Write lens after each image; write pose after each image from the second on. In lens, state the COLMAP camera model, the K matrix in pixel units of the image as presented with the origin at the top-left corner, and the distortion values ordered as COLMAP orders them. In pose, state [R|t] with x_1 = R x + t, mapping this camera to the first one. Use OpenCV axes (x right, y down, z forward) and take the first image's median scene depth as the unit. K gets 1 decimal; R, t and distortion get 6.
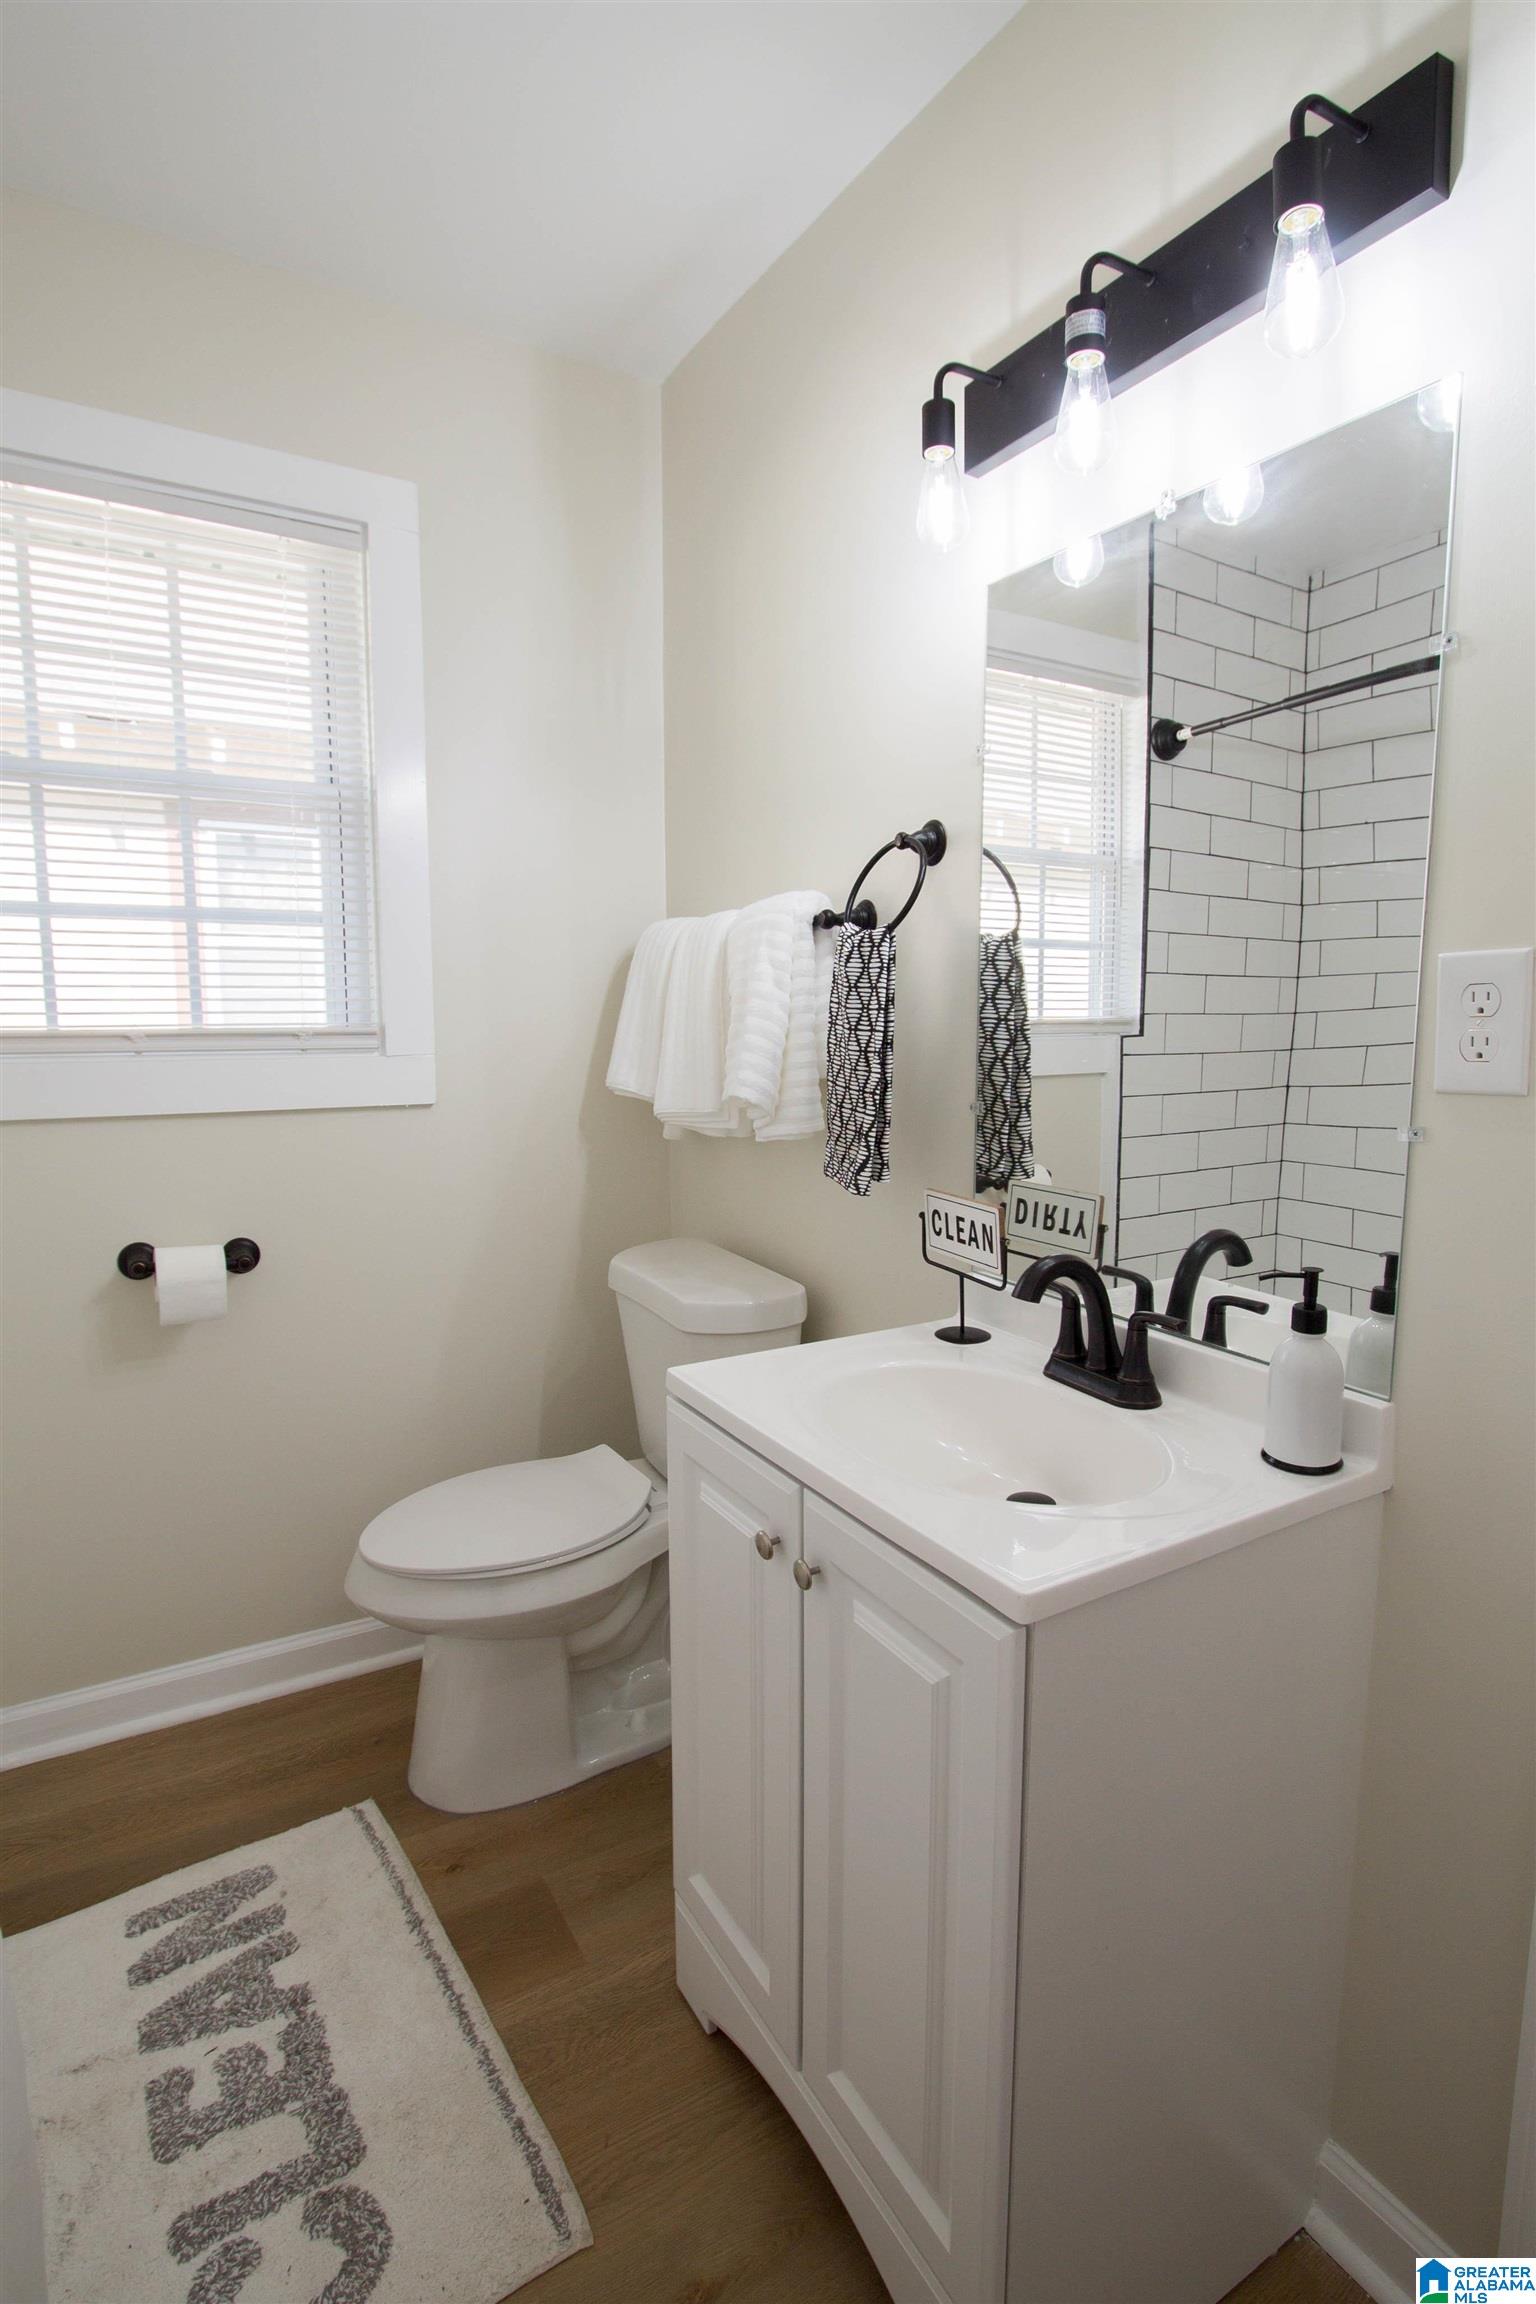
lens RADIAL K [[1161.4, 0, 767.8], [0, 1161.4, 1139.6], [0, 0, 1]] dist [-0.002621, 0.001004]
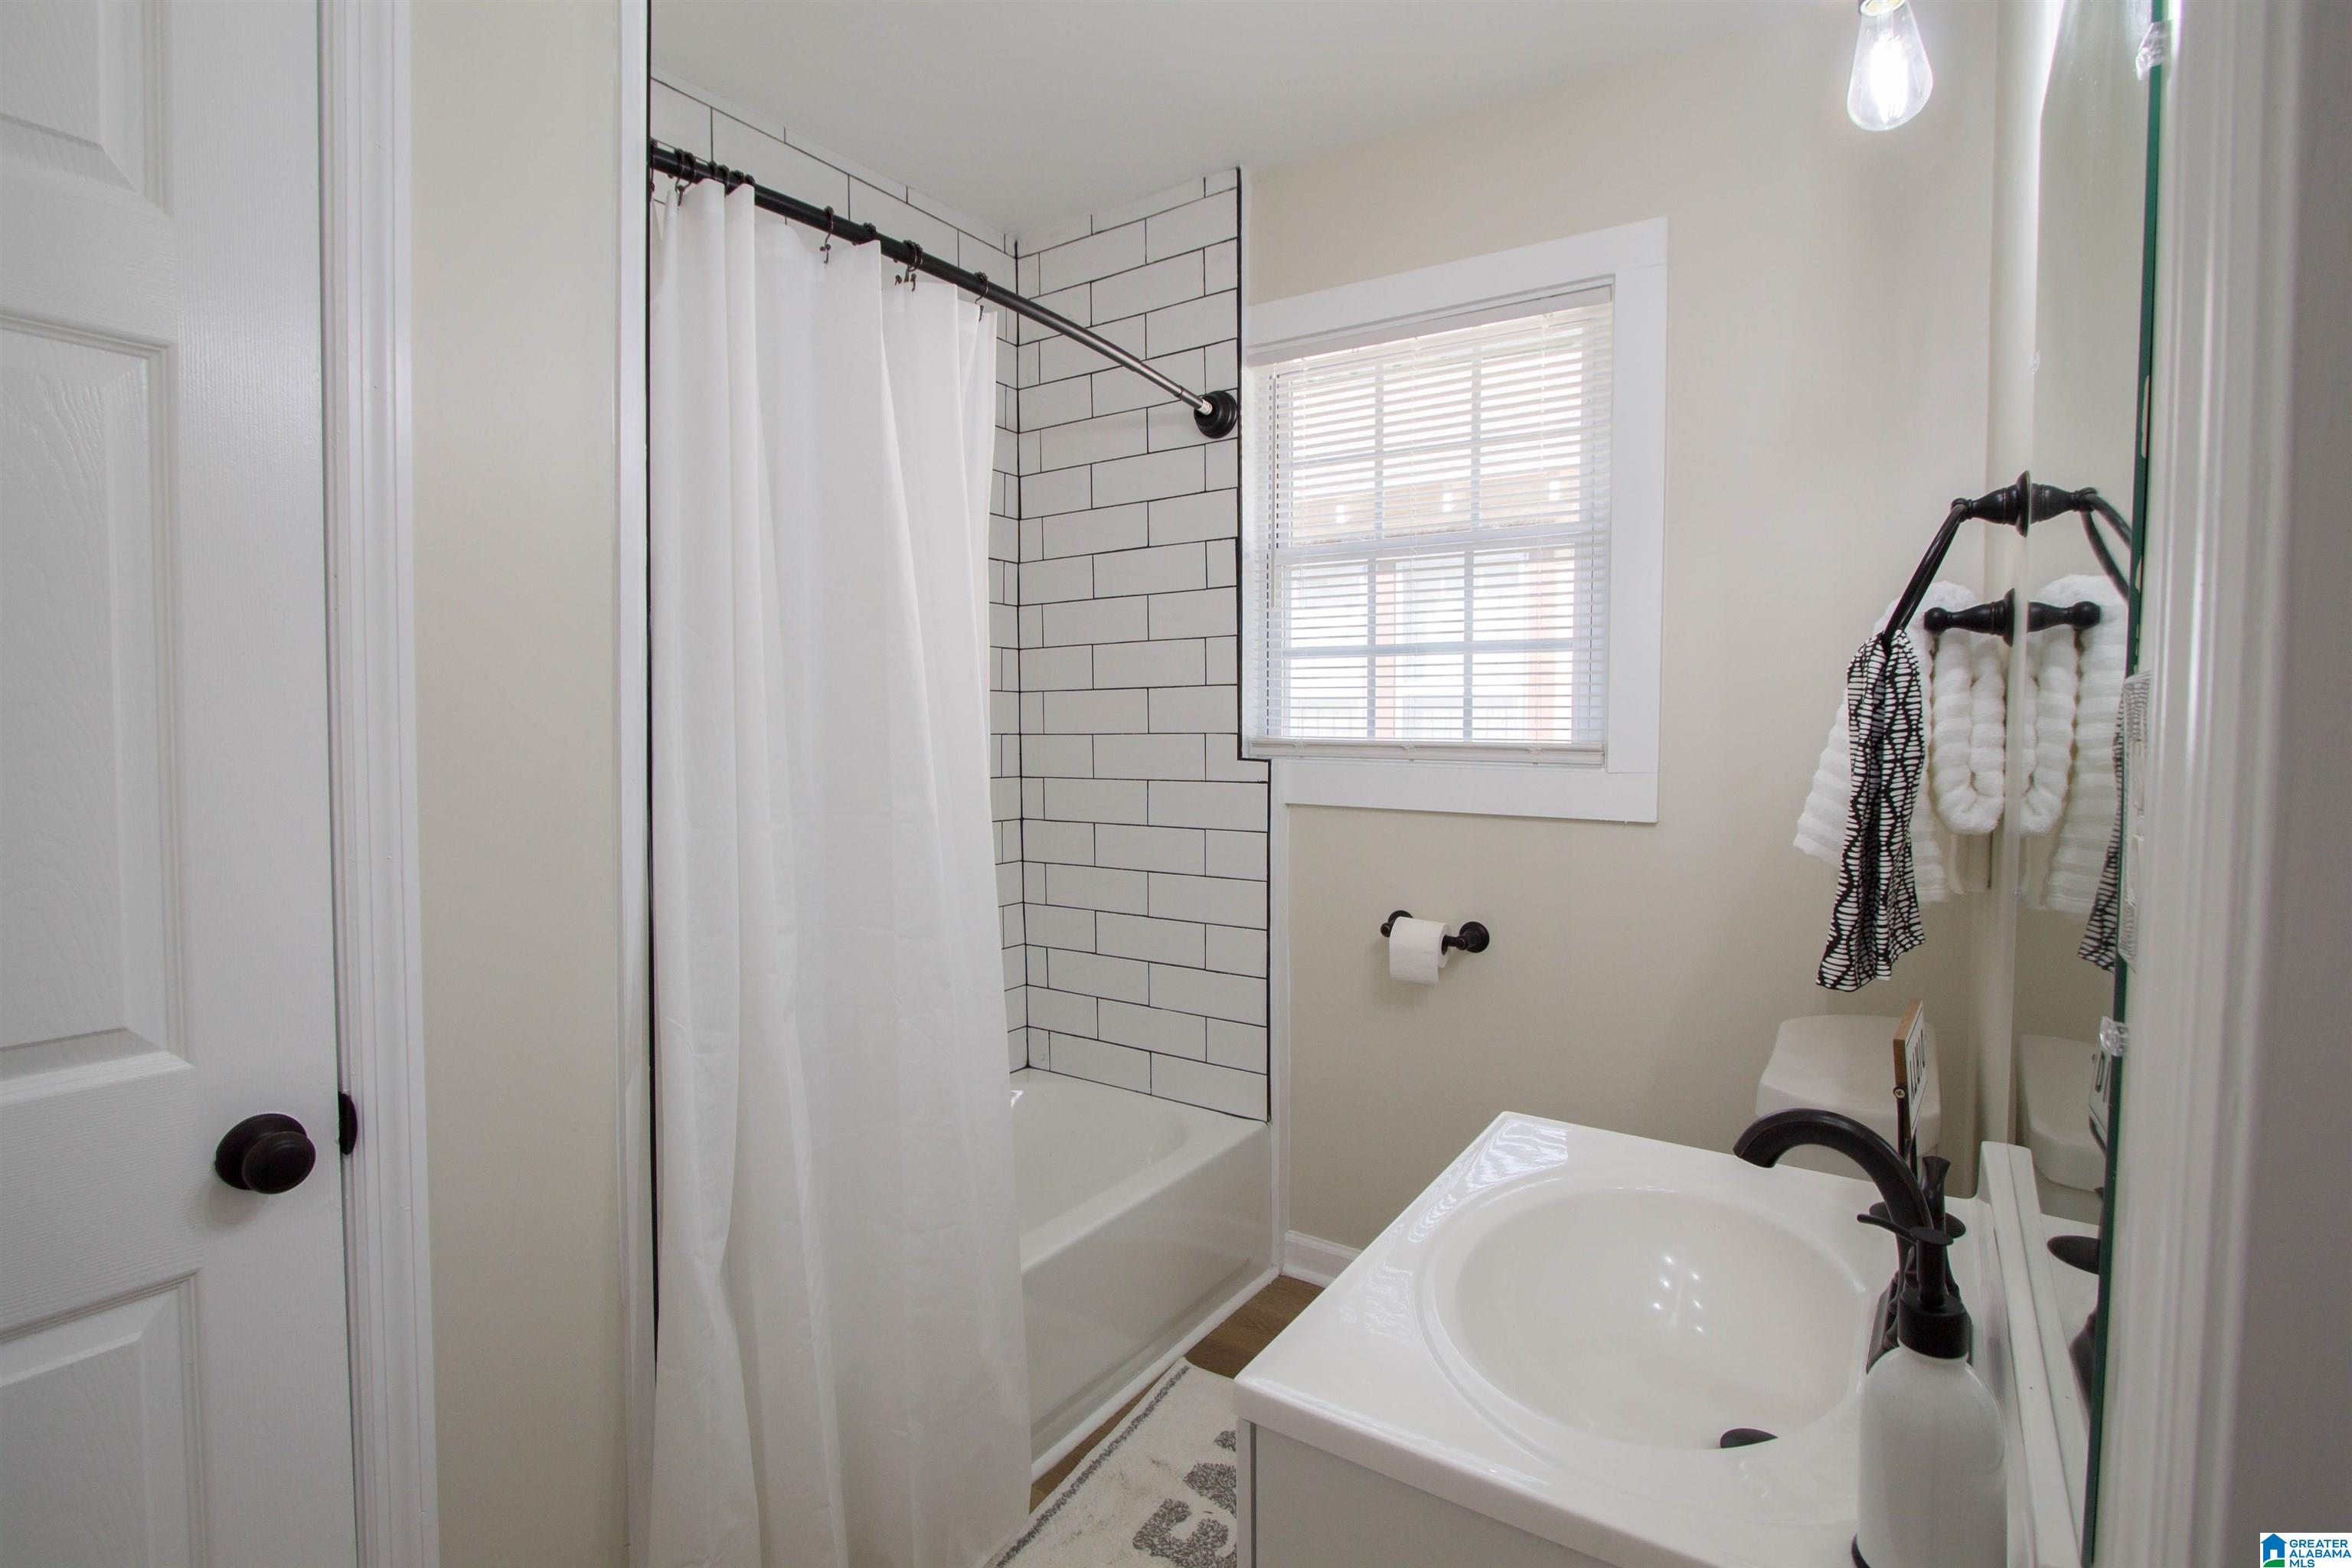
lens RADIAL K [[1106.7, 0, 1175.4], [0, 1106.7, 782.8], [0, 0, 1]] dist [-0.027396, -0.000038]
pose [[0.442770, 0.053028, -0.895066, 0.400214], [-0.108768, 0.994054, 0.005087, -0.027754], [0.890013, 0.095102, 0.445905, 0.234759]]
